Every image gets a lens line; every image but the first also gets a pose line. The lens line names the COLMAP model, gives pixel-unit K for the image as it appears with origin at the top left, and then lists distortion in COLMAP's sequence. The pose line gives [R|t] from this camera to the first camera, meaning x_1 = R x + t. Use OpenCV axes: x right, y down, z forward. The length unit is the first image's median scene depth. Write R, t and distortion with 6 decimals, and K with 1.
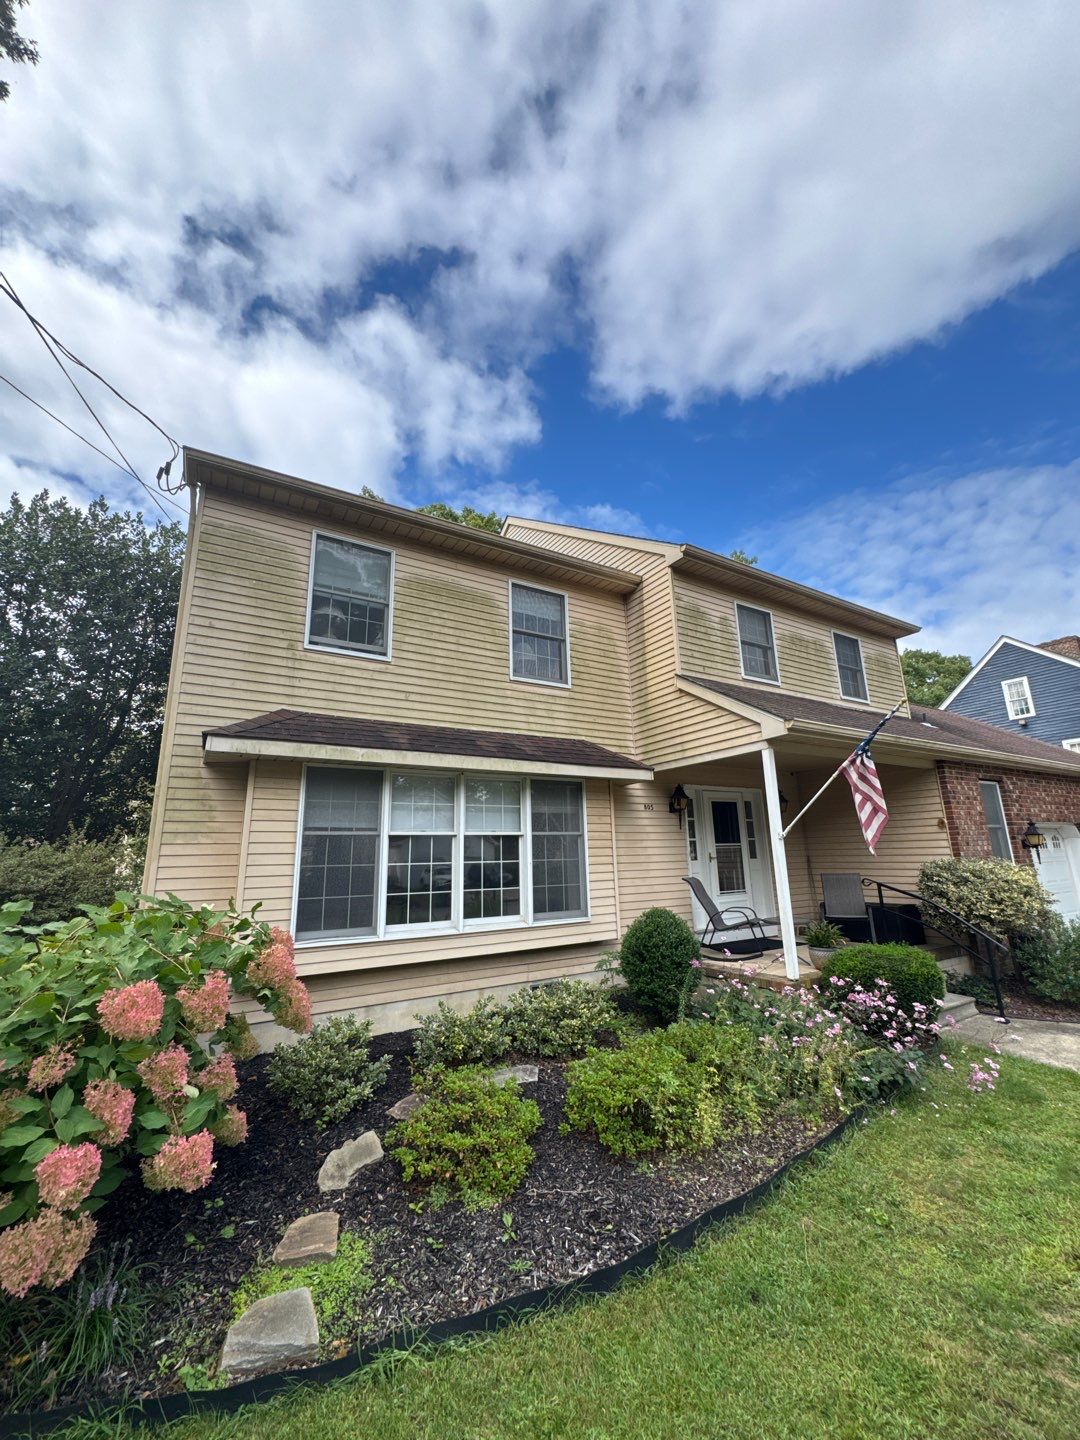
lens RADIAL K [[572.2, 0, 540.0], [0, 572.2, 720.0], [0, 0, 1]] dist [-0.000637, -0.000019]
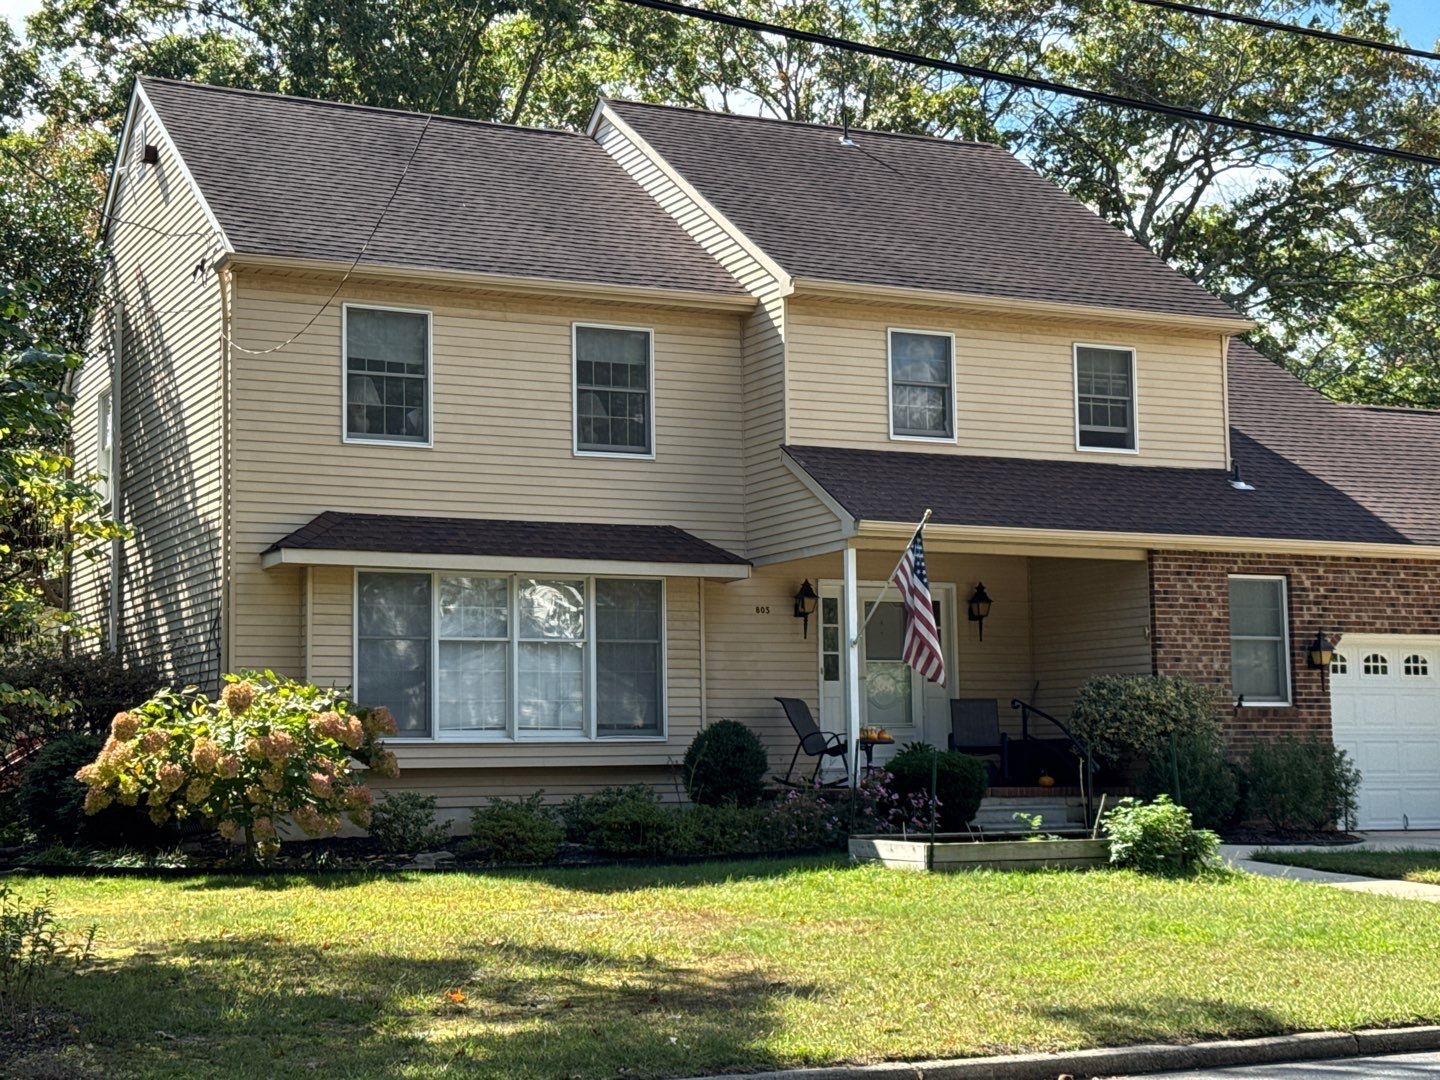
lens RADIAL K [[2299.6, 0, 720.0], [0, 2299.6, 540.0], [0, 0, 1]] dist [0.051468, 0.000450]
pose [[0.996455, 0.001013, -0.084117, 0.443335], [0.010048, 0.991335, 0.130971, -0.390052], [0.083521, -0.131352, 0.987811, -2.301827]]
